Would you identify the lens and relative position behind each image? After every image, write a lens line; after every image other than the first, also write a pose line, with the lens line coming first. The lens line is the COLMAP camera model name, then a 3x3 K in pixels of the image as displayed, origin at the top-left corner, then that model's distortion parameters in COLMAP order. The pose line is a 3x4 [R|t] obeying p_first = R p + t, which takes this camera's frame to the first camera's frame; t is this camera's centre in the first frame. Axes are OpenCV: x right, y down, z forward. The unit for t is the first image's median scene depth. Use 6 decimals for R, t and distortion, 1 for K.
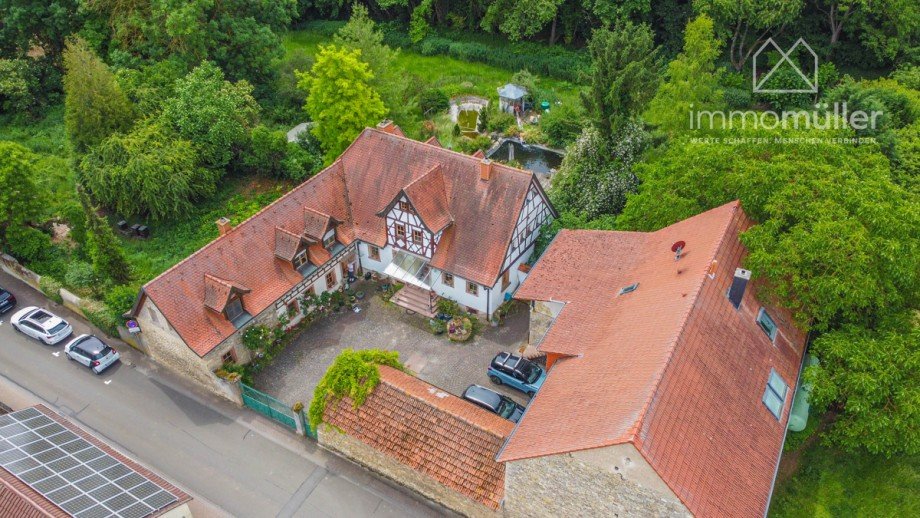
lens RADIAL K [[695.7, 0, 462.0], [0, 695.7, 263.3], [0, 0, 1]] dist [0.003329, -0.007908]
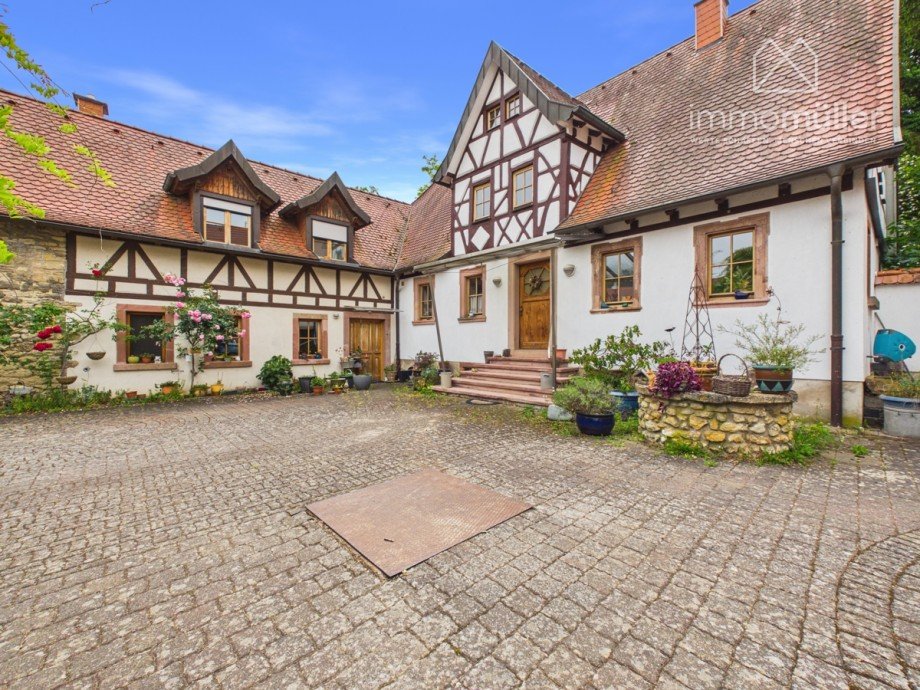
lens RADIAL K [[372.0, 0, 460.5], [0, 372.0, 342.5], [0, 0, 1]] dist [0.002776, -0.000884]
pose [[0.962580, 0.007318, -0.270900, -0.042079], [-0.176304, 0.776078, -0.605491, 0.154371], [0.205808, 0.630594, 0.748327, 0.906943]]
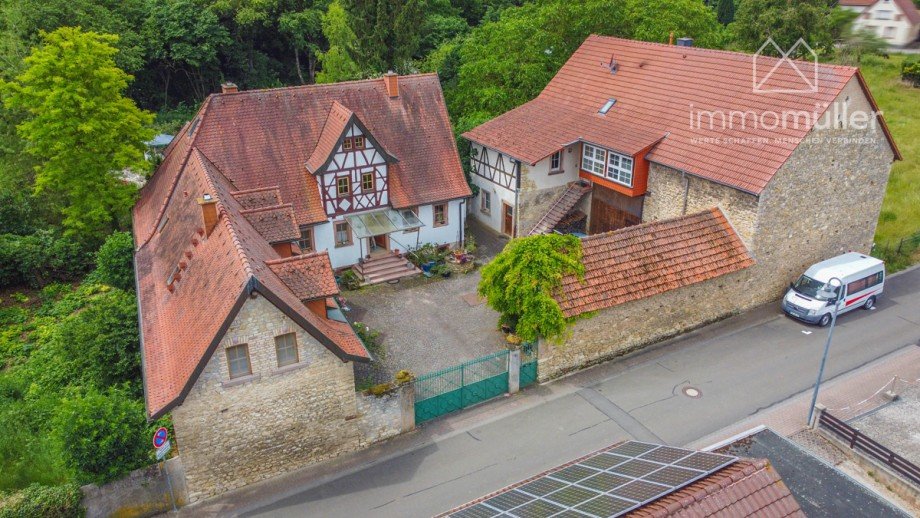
lens RADIAL K [[695.7, 0, 455.6], [0, 695.7, 266.1], [0, 0, 1]] dist [0.003329, -0.007908]
pose [[0.522553, -0.345420, 0.779502, -0.668678], [0.539518, 0.841897, 0.011394, 0.087985], [-0.660196, 0.414602, 0.626297, 0.484015]]
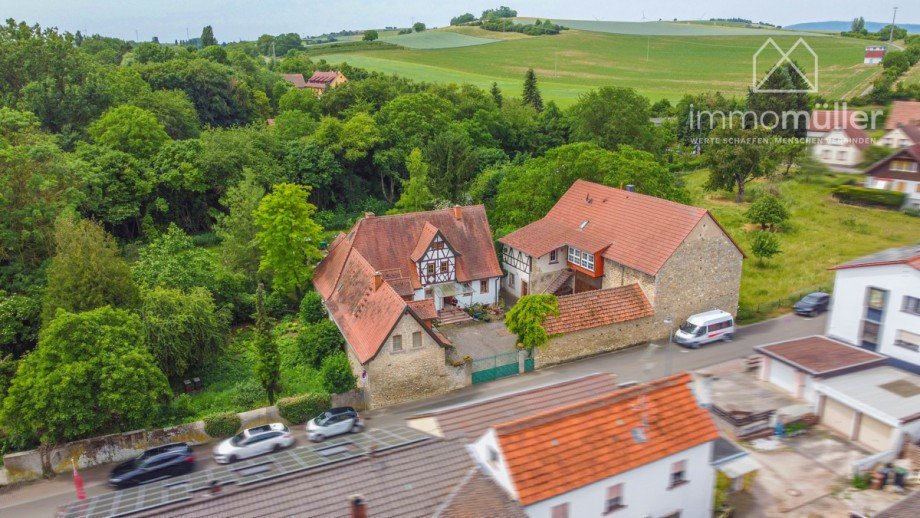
lens RADIAL K [[695.7, 0, 457.5], [0, 695.7, 265.5], [0, 0, 1]] dist [0.003329, -0.007908]
pose [[0.568899, -0.236504, 0.787667, -1.171209], [0.522703, 0.843407, -0.124286, 0.150316], [-0.634930, 0.482422, 0.603434, 0.132794]]
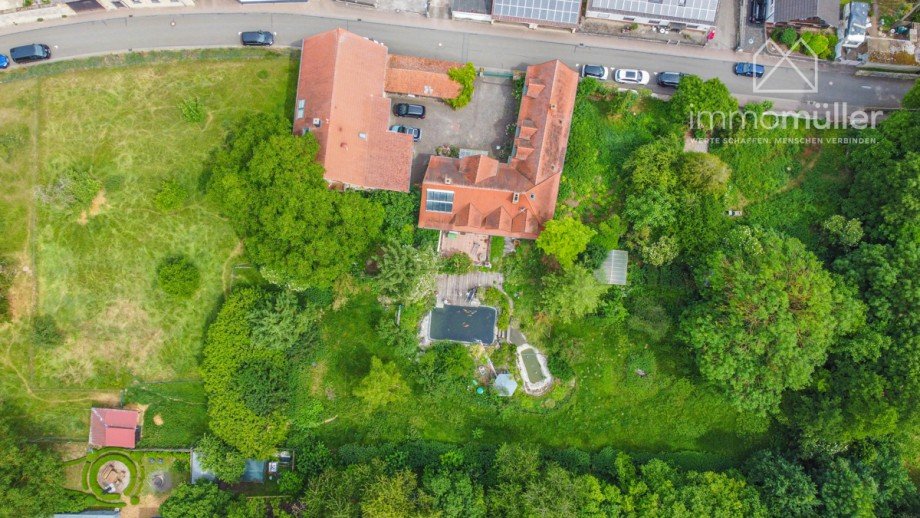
lens RADIAL K [[695.7, 0, 456.0], [0, 695.7, 261.3], [0, 0, 1]] dist [0.003329, -0.007908]
pose [[-0.915620, 0.401278, -0.024811, 0.147242], [-0.253166, -0.527525, 0.810940, -1.792795], [0.312324, 0.748795, 0.584603, 0.034222]]
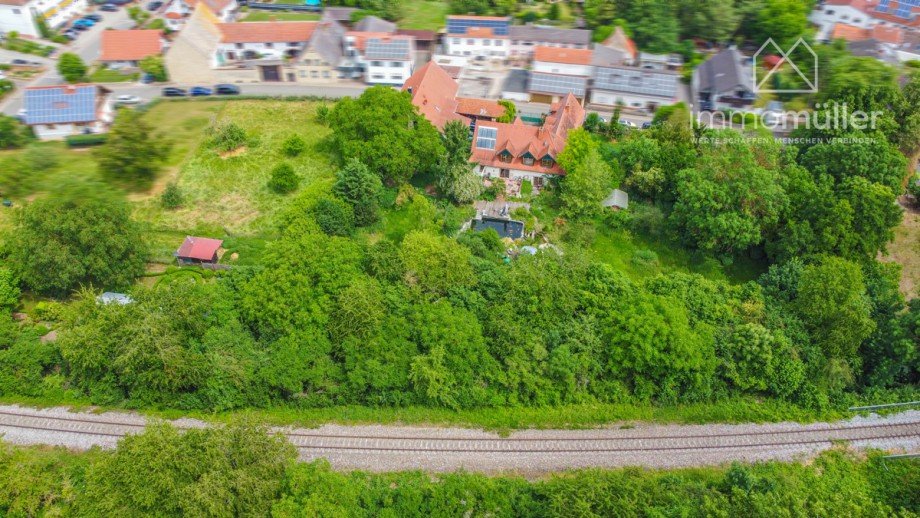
lens RADIAL K [[695.7, 0, 457.4], [0, 695.7, 260.0], [0, 0, 1]] dist [0.003329, -0.007908]
pose [[-0.953694, 0.217847, -0.207388, 0.840798], [-0.176318, 0.153696, 0.972260, -2.642538], [0.243678, 0.963805, -0.108169, 1.754634]]
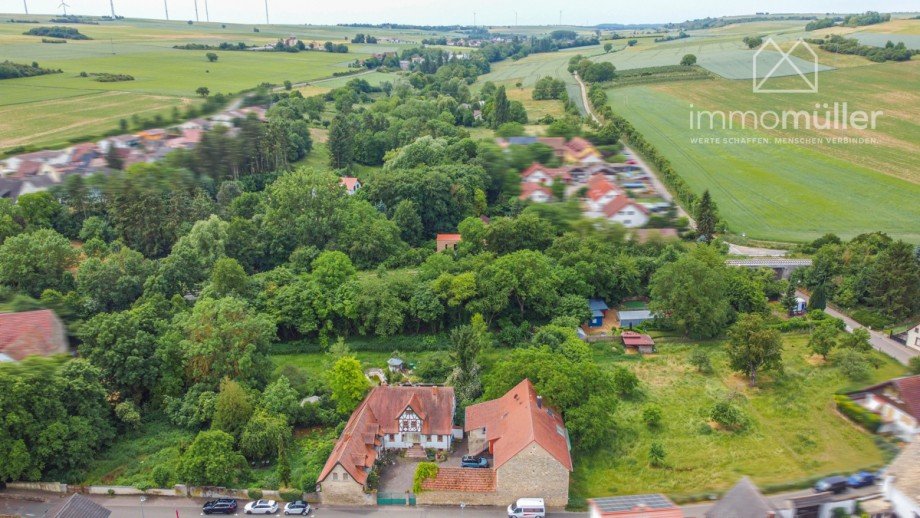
lens RADIAL K [[695.7, 0, 458.9], [0, 695.7, 263.2], [0, 0, 1]] dist [0.003329, -0.007908]
pose [[0.891748, -0.141157, 0.429955, -0.900842], [0.286908, 0.911099, -0.295943, 0.217443], [-0.349957, 0.387264, 0.852969, -1.365198]]
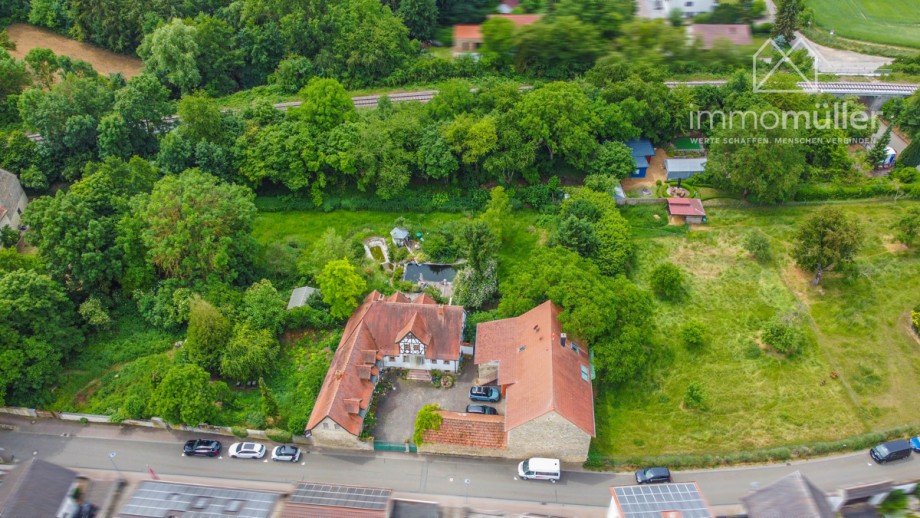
lens RADIAL K [[695.7, 0, 459.7], [0, 695.7, 262.6], [0, 0, 1]] dist [0.003329, -0.007908]
pose [[0.909431, -0.276684, 0.310452, -0.537452], [0.262167, 0.960961, 0.088449, -0.444041], [-0.322805, 0.000952, 0.946465, -1.060340]]
